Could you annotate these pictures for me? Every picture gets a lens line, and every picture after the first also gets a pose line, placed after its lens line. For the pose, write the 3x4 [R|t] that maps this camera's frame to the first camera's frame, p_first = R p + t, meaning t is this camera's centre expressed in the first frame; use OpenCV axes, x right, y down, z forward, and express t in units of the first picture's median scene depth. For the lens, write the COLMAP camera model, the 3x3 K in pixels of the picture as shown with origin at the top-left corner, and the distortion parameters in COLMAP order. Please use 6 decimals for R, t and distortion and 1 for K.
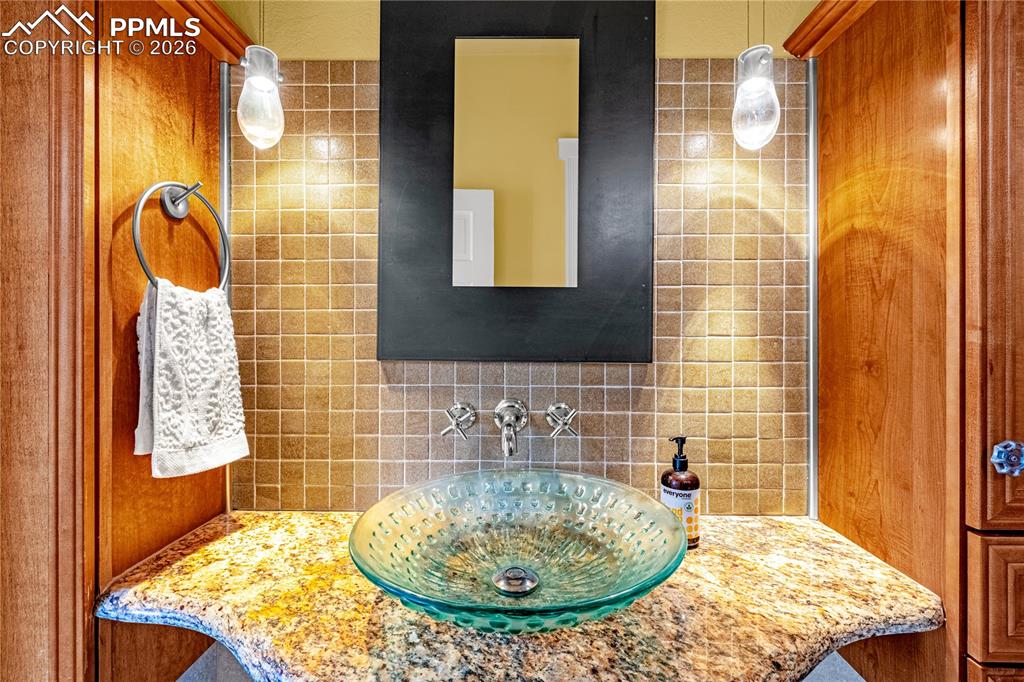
lens RADIAL K [[427.8, 0, 512.4], [0, 427.8, 333.4], [0, 0, 1]] dist [-0.003889, -0.000337]
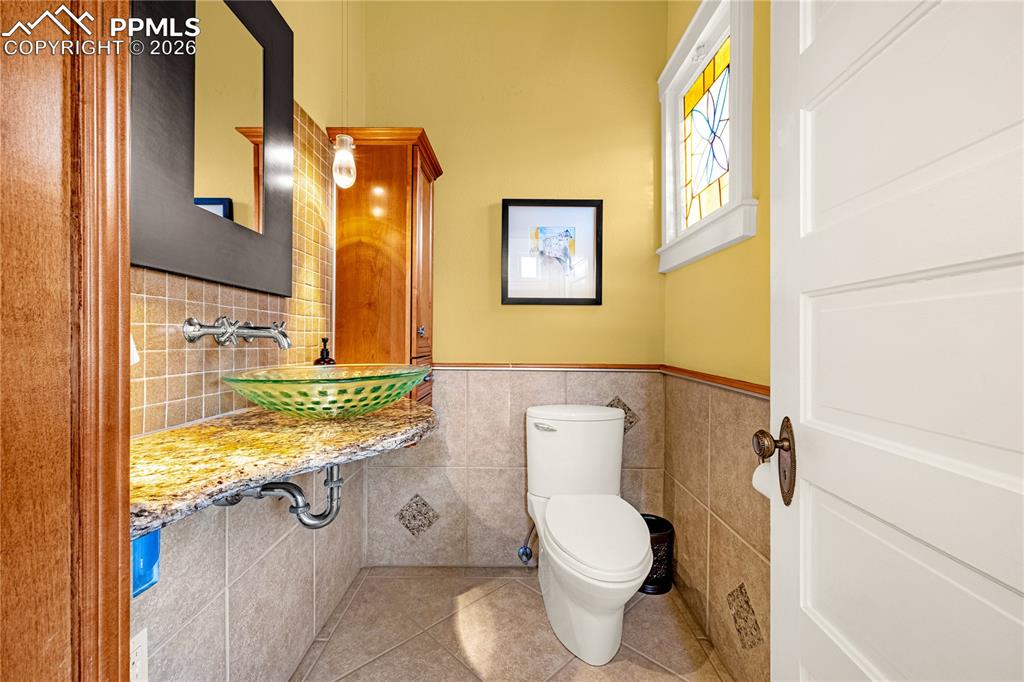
lens RADIAL K [[427.8, 0, 510.9], [0, 427.8, 341.3], [0, 0, 1]] dist [-0.003889, -0.000337]
pose [[-0.014358, -0.003848, 0.999890, -1.354627], [-0.008249, 0.999959, 0.003729, 0.242050], [-0.999863, -0.008195, -0.014389, 0.274552]]
